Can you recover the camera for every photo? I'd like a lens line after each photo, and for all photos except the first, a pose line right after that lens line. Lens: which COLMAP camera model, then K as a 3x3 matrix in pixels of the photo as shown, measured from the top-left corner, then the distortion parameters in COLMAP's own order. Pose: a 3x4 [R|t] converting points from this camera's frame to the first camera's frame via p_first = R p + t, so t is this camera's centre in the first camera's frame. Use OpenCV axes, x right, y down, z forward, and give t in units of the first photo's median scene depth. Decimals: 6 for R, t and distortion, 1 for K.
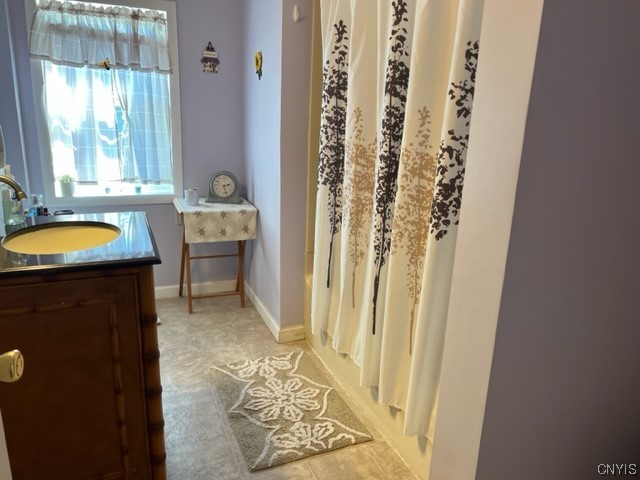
lens RADIAL K [[478.7, 0, 317.4], [0, 478.7, 242.4], [0, 0, 1]] dist [0.049922, -0.055621]
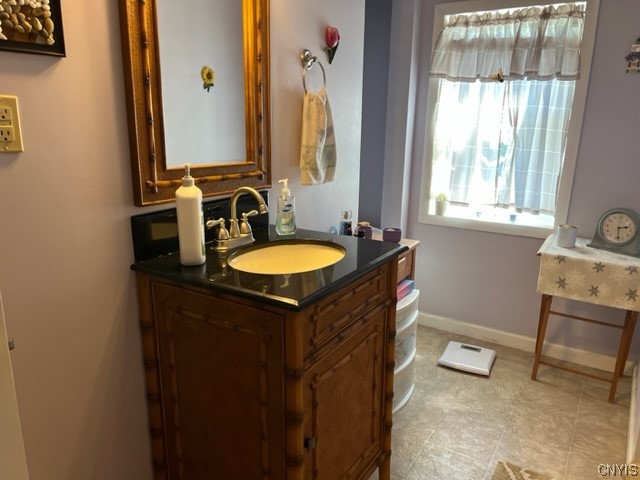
lens RADIAL K [[478.7, 0, 319.8], [0, 478.7, 242.9], [0, 0, 1]] dist [0.049922, -0.055621]
pose [[0.576677, 0.175598, -0.797878, 0.134622], [-0.205704, 0.976372, 0.066207, -0.055285], [0.790651, 0.125947, 0.599172, 0.231579]]
